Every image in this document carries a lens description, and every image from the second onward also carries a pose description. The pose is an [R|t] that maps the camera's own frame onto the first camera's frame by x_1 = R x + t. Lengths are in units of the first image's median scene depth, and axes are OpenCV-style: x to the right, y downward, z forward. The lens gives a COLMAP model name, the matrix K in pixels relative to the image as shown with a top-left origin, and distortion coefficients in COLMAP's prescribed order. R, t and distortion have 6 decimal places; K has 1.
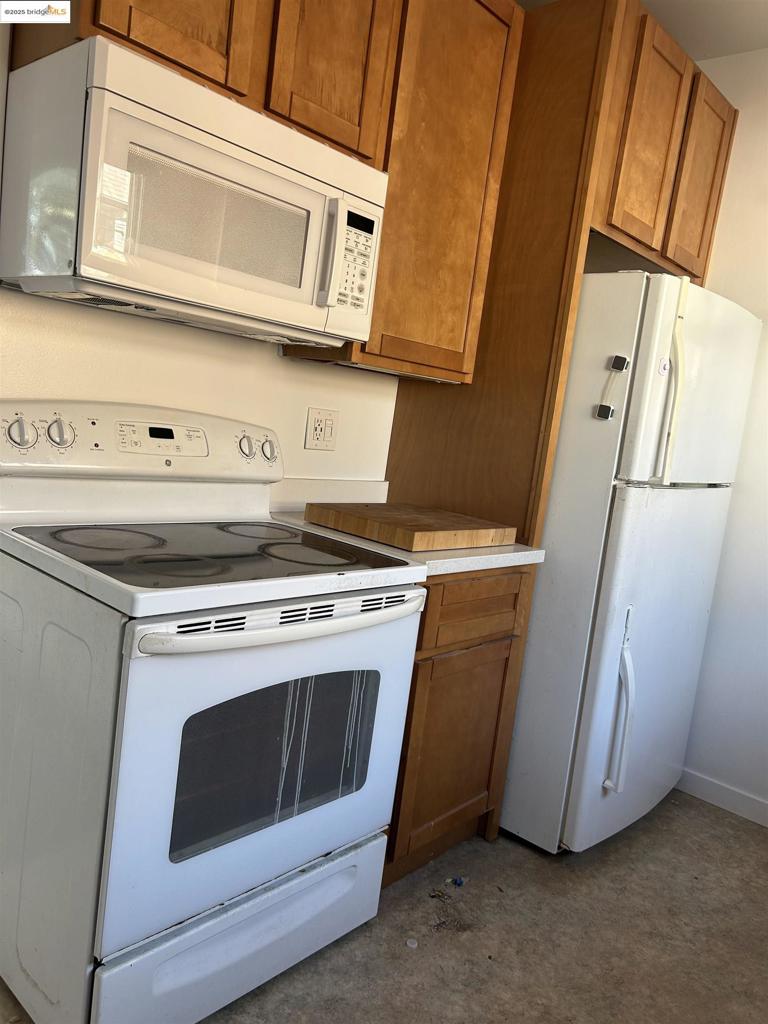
lens RADIAL K [[779.4, 0, 386.6], [0, 779.4, 508.3], [0, 0, 1]] dist [0.053653, -0.061757]
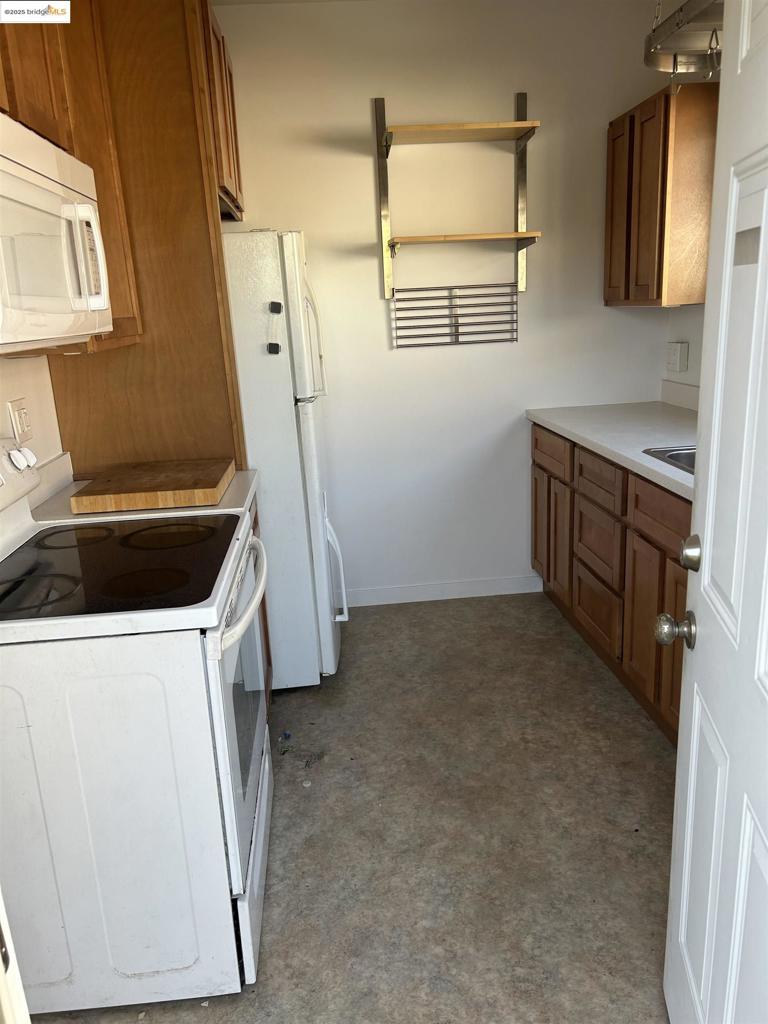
lens RADIAL K [[779.4, 0, 388.8], [0, 779.4, 515.5], [0, 0, 1]] dist [0.053653, -0.061757]
pose [[0.674765, -0.352800, 0.648247, -0.506344], [0.235009, 0.935335, 0.264421, -0.162925], [-0.699616, -0.026078, 0.714043, -0.020435]]
